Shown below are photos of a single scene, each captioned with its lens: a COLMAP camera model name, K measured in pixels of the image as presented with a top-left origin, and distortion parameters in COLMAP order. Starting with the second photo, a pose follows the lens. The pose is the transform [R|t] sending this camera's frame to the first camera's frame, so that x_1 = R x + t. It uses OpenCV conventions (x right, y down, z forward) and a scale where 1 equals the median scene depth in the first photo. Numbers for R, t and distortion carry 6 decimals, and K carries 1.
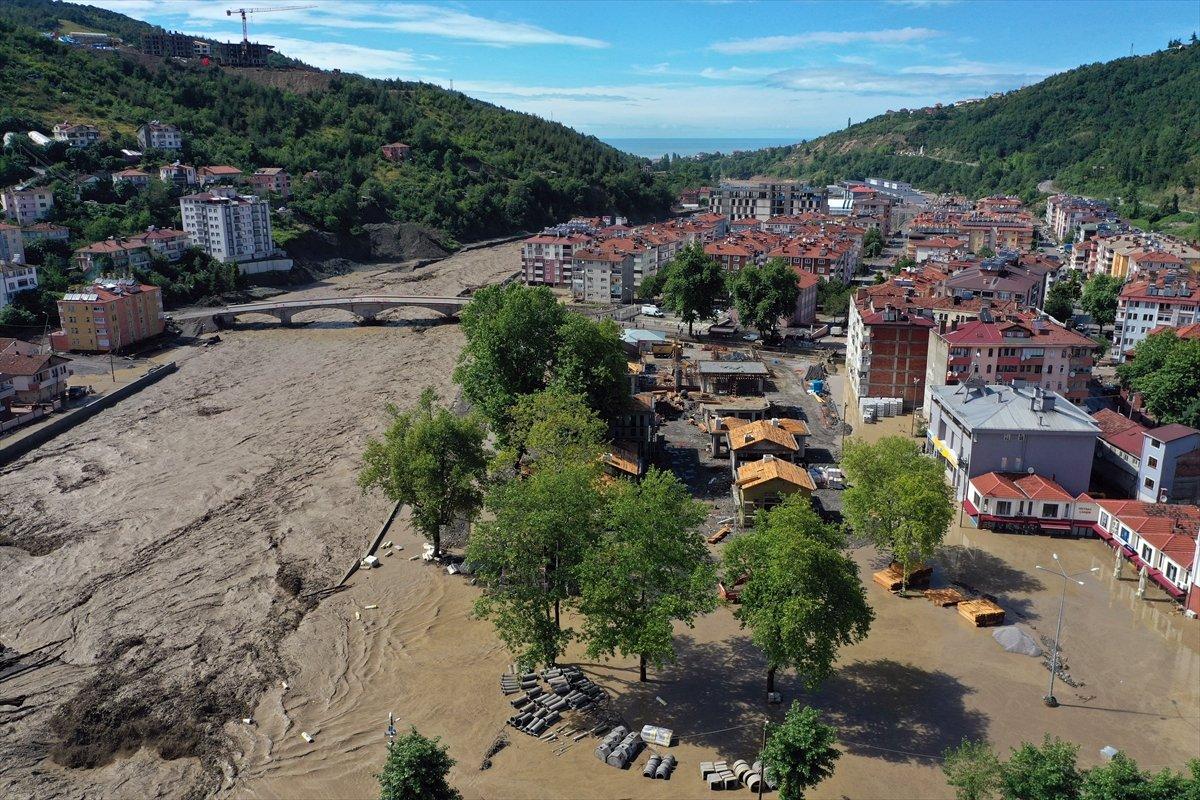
lens RADIAL K [[946.5, 0, 600.0], [0, 946.5, 400.0], [0, 0, 1]] dist [0.005111, -0.002041]
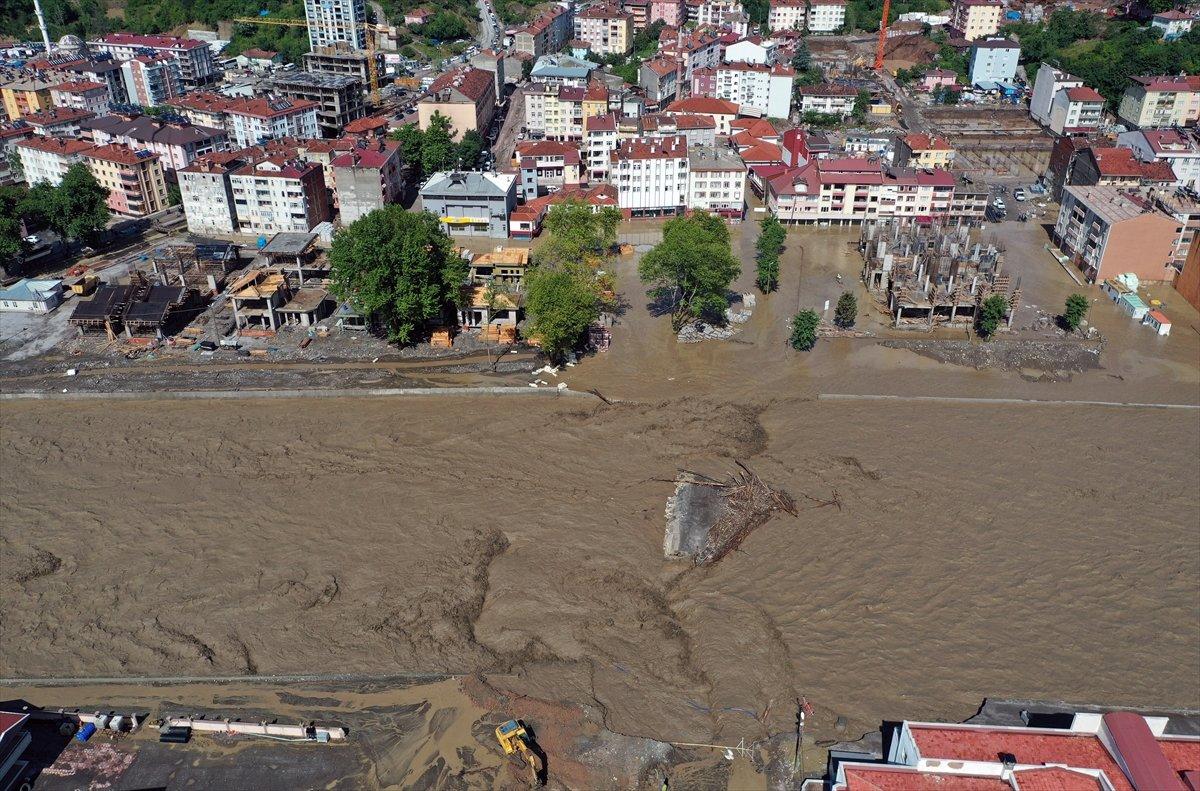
lens RADIAL K [[950.8, 0, 596.4], [0, 950.8, 387.2], [0, 0, 1]] dist [0.003761, 0.002332]
pose [[0.000763, -0.488628, 0.872492, -0.477052], [0.271637, 0.839788, 0.470074, -0.161201], [-0.962399, 0.236643, 0.133370, 0.223113]]
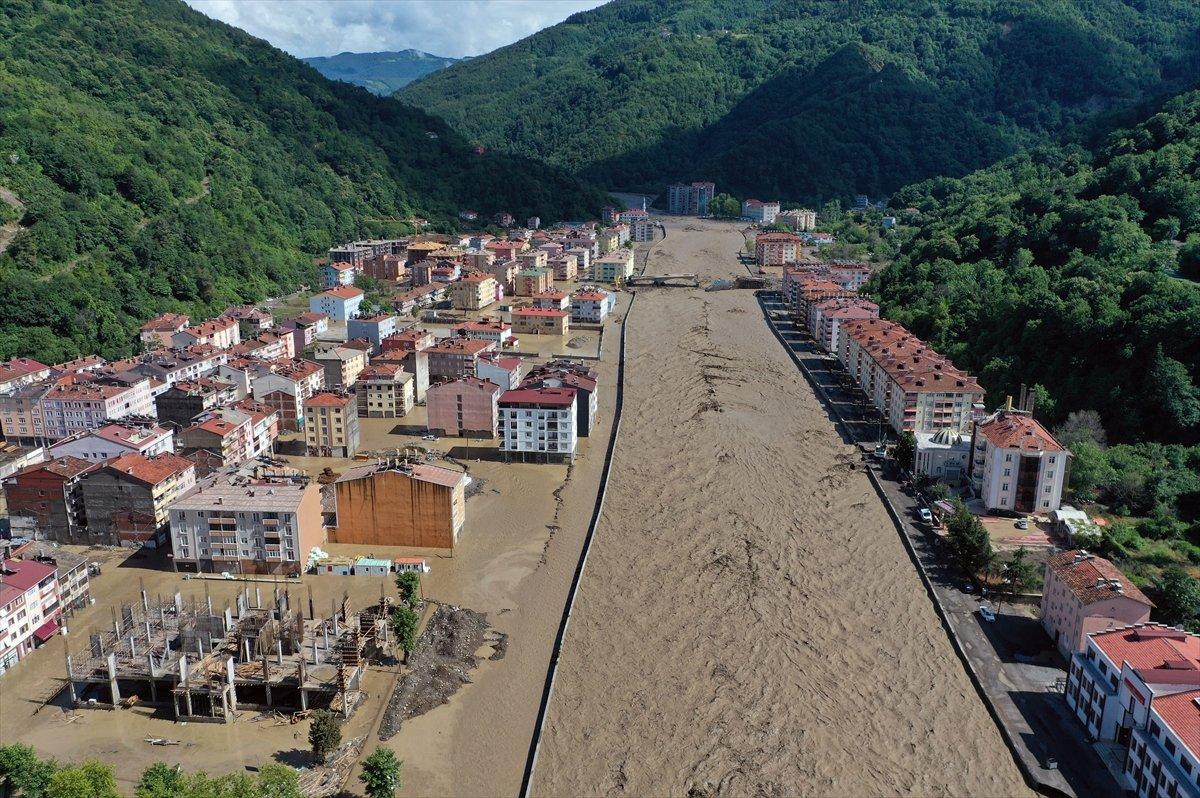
lens RADIAL K [[949.8, 0, 600.0], [0, 949.8, 399.0], [0, 0, 1]] dist [0.000527, 0.001012]
pose [[-0.999994, 0.001164, -0.003250, -0.111651], [-0.000641, 0.862499, 0.506058, -0.209953], [0.003392, 0.506057, -0.862493, 0.397029]]
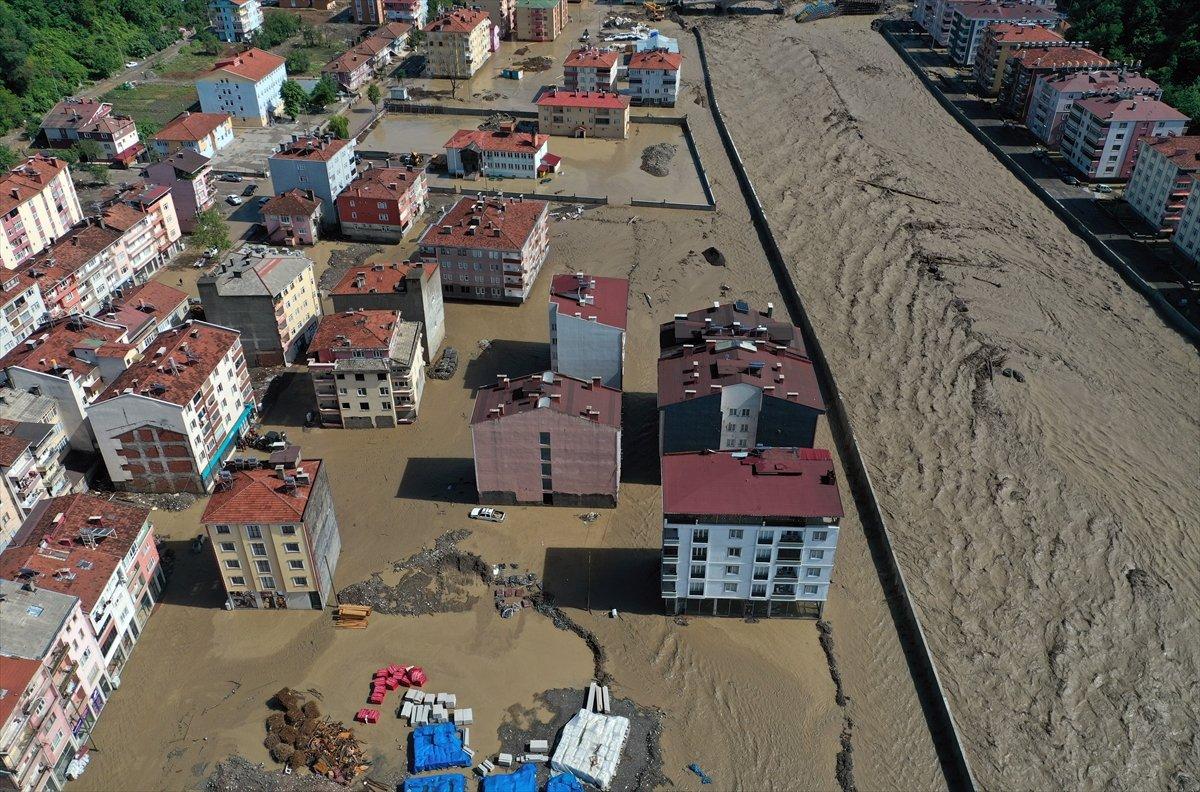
lens RADIAL K [[950.8, 0, 596.4], [0, 950.8, 387.7], [0, 0, 1]] dist [0.003761, 0.002332]
pose [[-0.997684, 0.042928, -0.052766, -0.003935], [-0.011829, 0.654394, 0.756061, -0.107955], [0.066986, 0.754934, -0.652371, -0.035518]]
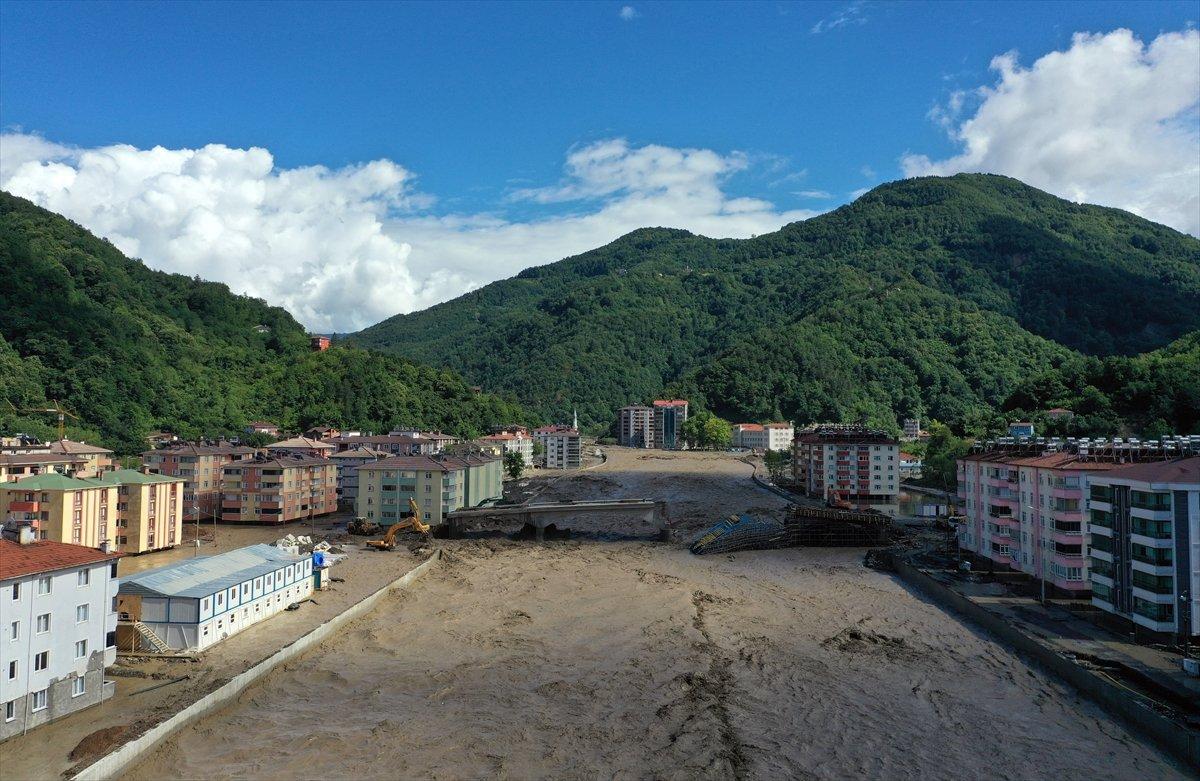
lens RADIAL K [[952.5, 0, 597.8], [0, 952.5, 377.5], [0, 0, 1]] dist [0.007658, 0.000692]
pose [[-0.999403, -0.006417, -0.033949, -0.221543], [-0.013581, 0.976474, 0.215206, 0.218910], [0.031770, 0.215539, -0.975978, -0.549225]]
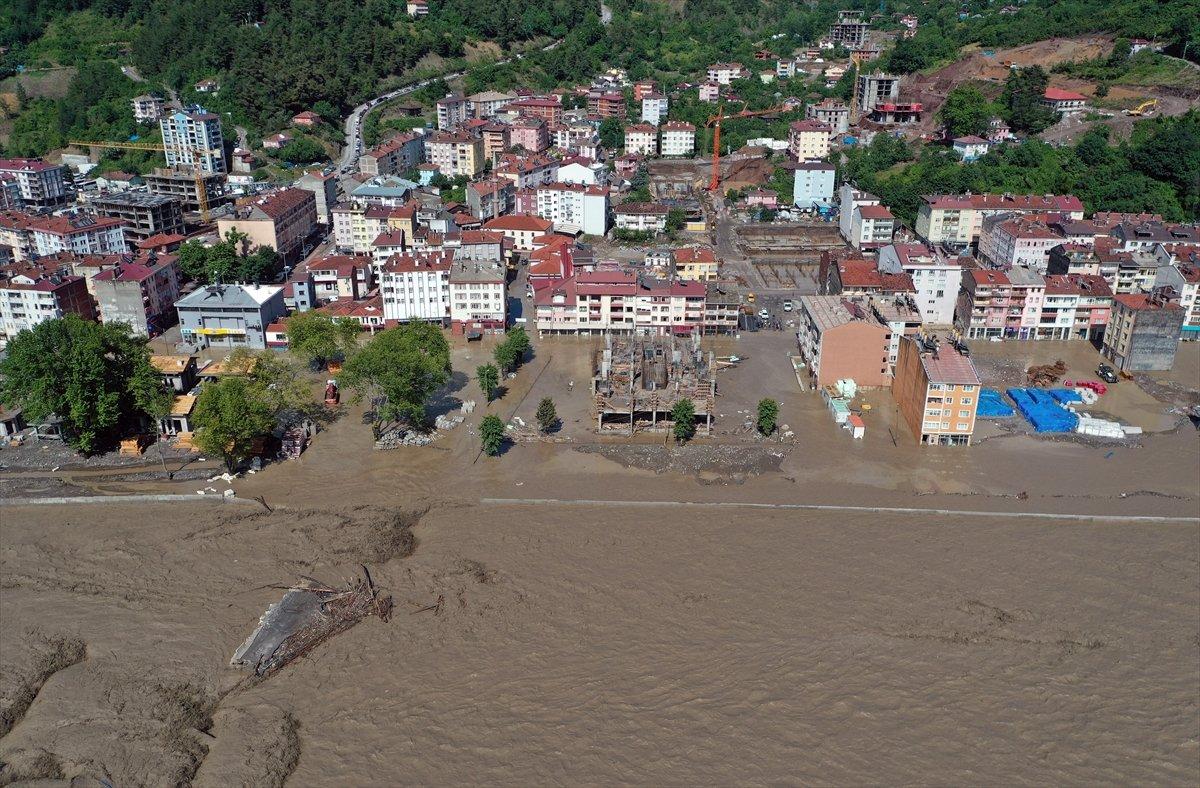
lens RADIAL K [[950.8, 0, 596.4], [0, 950.8, 385.7], [0, 0, 1]] dist [0.003761, 0.002332]
pose [[-0.024267, -0.376778, 0.925986, -0.482528], [0.267975, 0.889909, 0.369122, -0.116612], [-0.963120, 0.257099, 0.079372, 0.080612]]
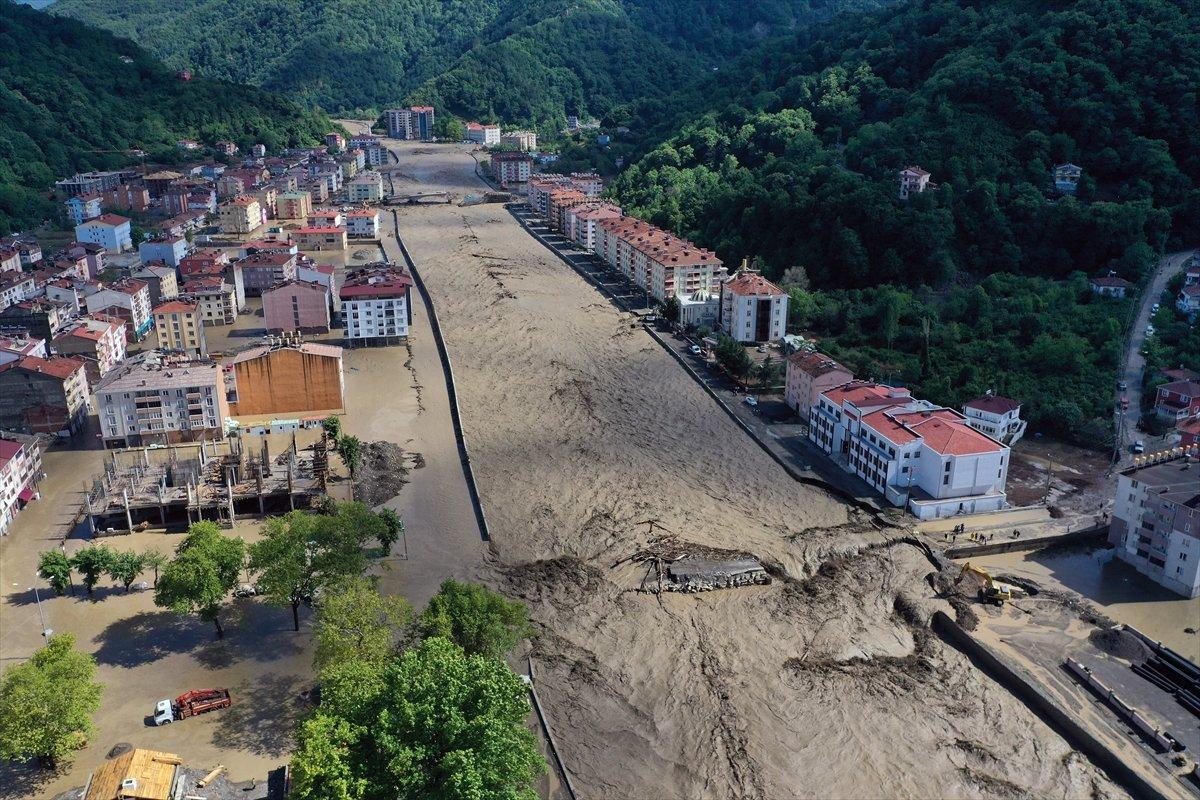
lens RADIAL K [[946.5, 0, 600.0], [0, 946.5, 400.0], [0, 0, 1]] dist [0.005111, -0.002041]
pose [[-0.950550, 0.106090, -0.291889, -0.005871], [-0.078758, 0.826782, 0.556981, -0.247814], [0.300418, 0.552427, -0.777543, 0.536672]]
